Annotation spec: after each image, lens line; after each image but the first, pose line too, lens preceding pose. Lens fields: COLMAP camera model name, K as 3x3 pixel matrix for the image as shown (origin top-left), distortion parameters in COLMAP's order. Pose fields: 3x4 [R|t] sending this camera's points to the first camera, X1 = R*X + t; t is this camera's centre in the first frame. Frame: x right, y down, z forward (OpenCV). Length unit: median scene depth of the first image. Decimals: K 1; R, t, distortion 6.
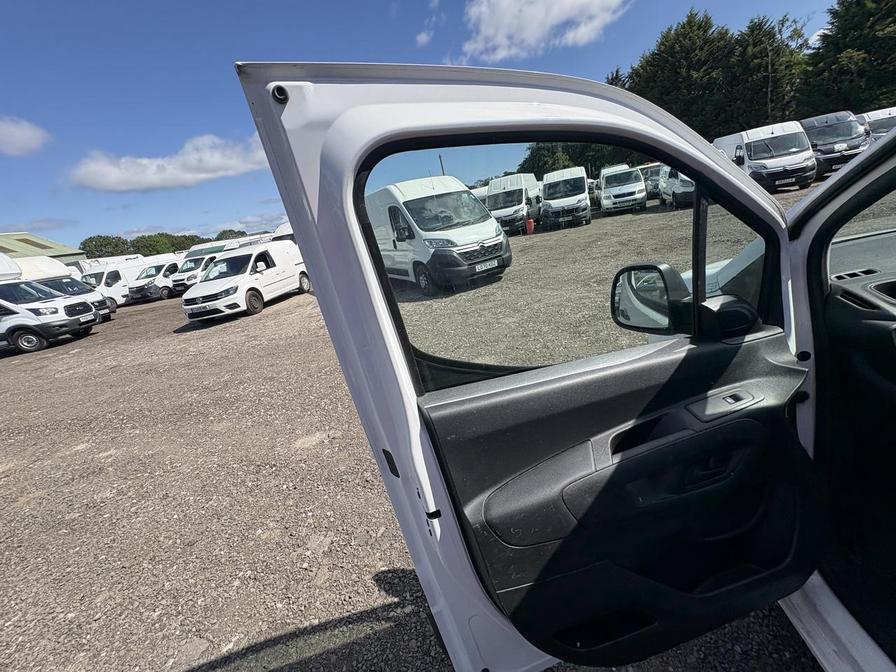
lens RADIAL K [[354.0, 0, 447.2], [0, 354.0, 333.8], [0, 0, 1]] dist [0.005852, -0.002563]
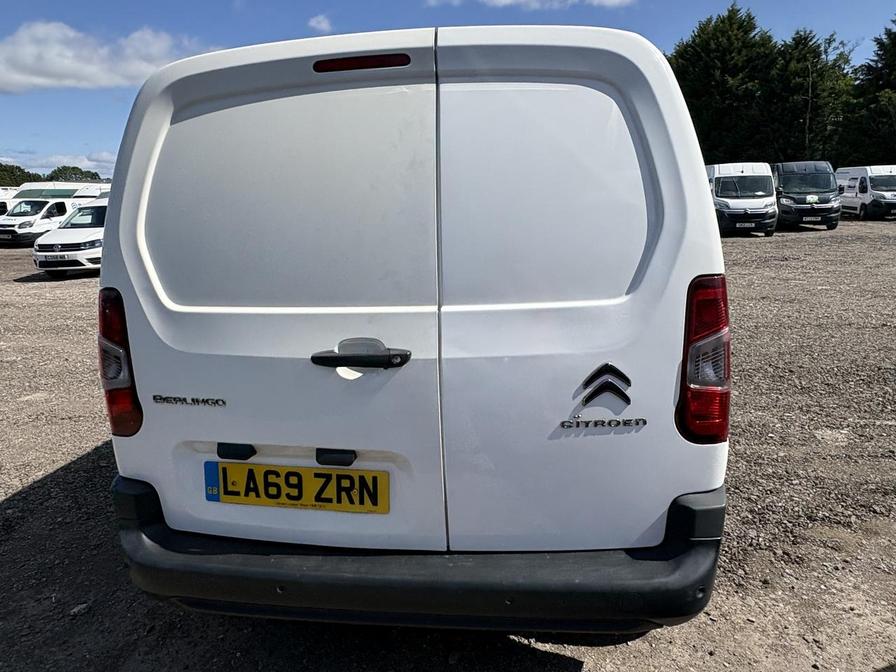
lens RADIAL K [[530.0, 0, 446.2], [0, 530.0, 335.1], [0, 0, 1]] dist [-0.000522, -0.000117]
pose [[0.984801, 0.136789, 0.107029, 0.065788], [-0.127952, 0.988087, -0.085512, 0.053906], [-0.117451, 0.070518, 0.990572, -0.194191]]
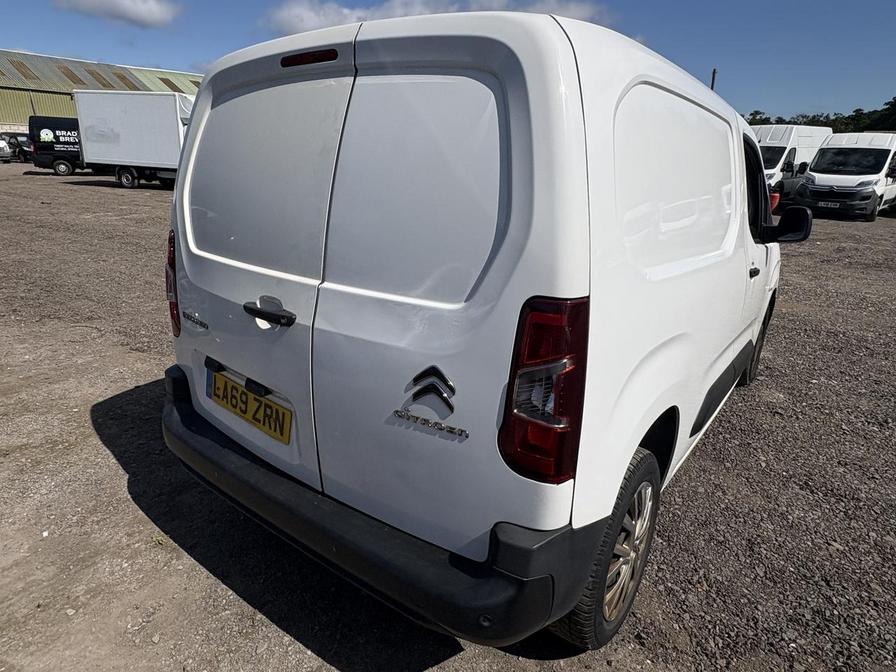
lens RADIAL K [[528.8, 0, 442.5], [0, 528.8, 333.4], [0, 0, 1]] dist [0.001448, 0.001266]
pose [[0.872583, 0.340692, -0.350040, 0.118526], [-0.324699, 0.939925, 0.105411, 0.037135], [0.364924, 0.021678, 0.930785, -0.191597]]
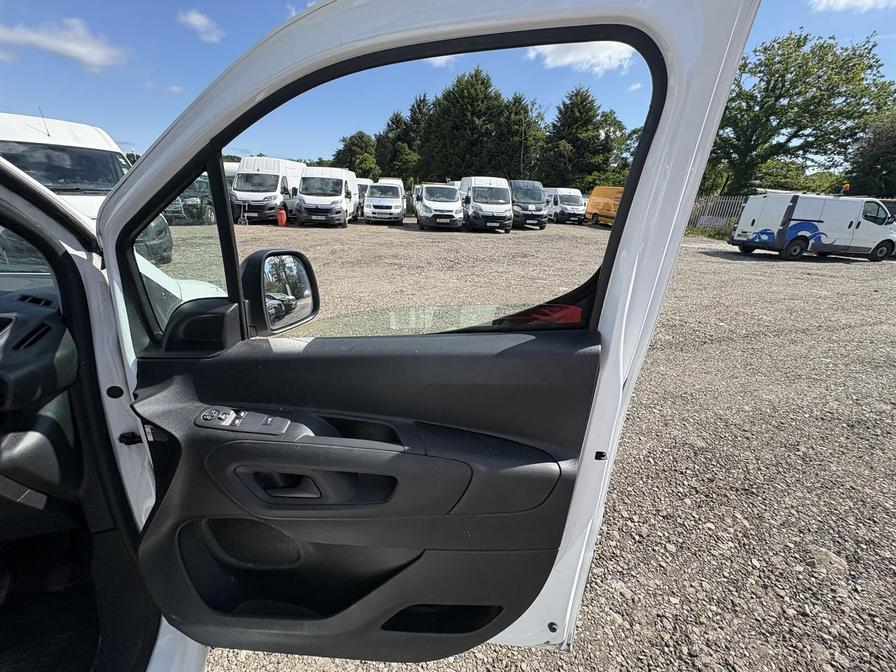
lens RADIAL K [[360.6, 0, 446.0], [0, 360.6, 335.1], [0, 0, 1]] dist [-0.000554, 0.000152]
pose [[0.868573, 0.049049, 0.493129, 0.154647], [-0.053127, 0.998571, -0.005748, -0.016420], [-0.492706, -0.021206, 0.869937, -0.031180]]
